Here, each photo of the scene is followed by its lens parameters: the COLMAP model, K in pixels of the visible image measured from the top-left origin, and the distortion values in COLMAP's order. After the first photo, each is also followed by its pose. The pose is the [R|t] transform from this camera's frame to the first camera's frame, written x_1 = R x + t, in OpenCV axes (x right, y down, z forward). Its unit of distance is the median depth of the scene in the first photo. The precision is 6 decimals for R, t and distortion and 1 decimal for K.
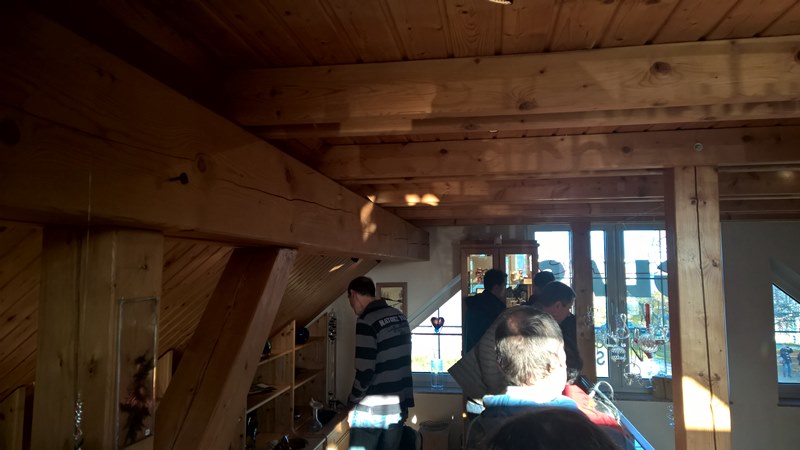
lens RADIAL K [[583.9, 0, 402.2], [0, 583.9, 227.5], [0, 0, 1]] dist [0.089987, -0.073101]
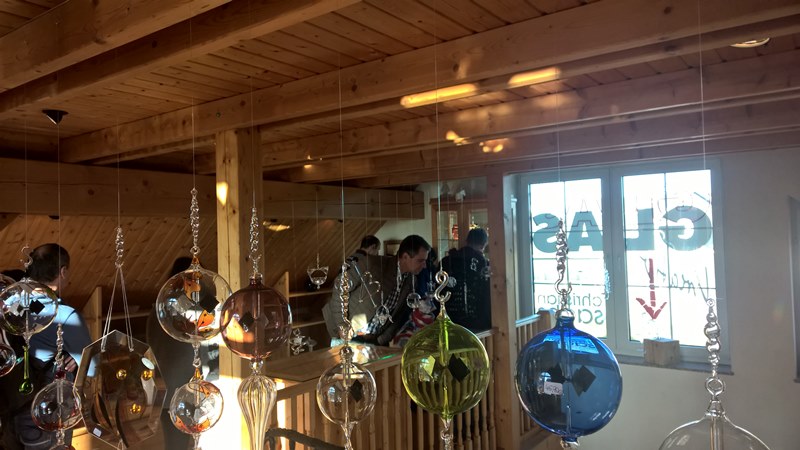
lens RADIAL K [[583.9, 0, 392.3], [0, 583.9, 223.1], [0, 0, 1]] dist [0.089987, -0.073101]
pose [[0.867842, -0.036218, -0.495518, 0.516854], [0.060780, 0.997588, 0.033535, 0.023887], [0.493108, -0.059221, 0.867950, 0.047580]]
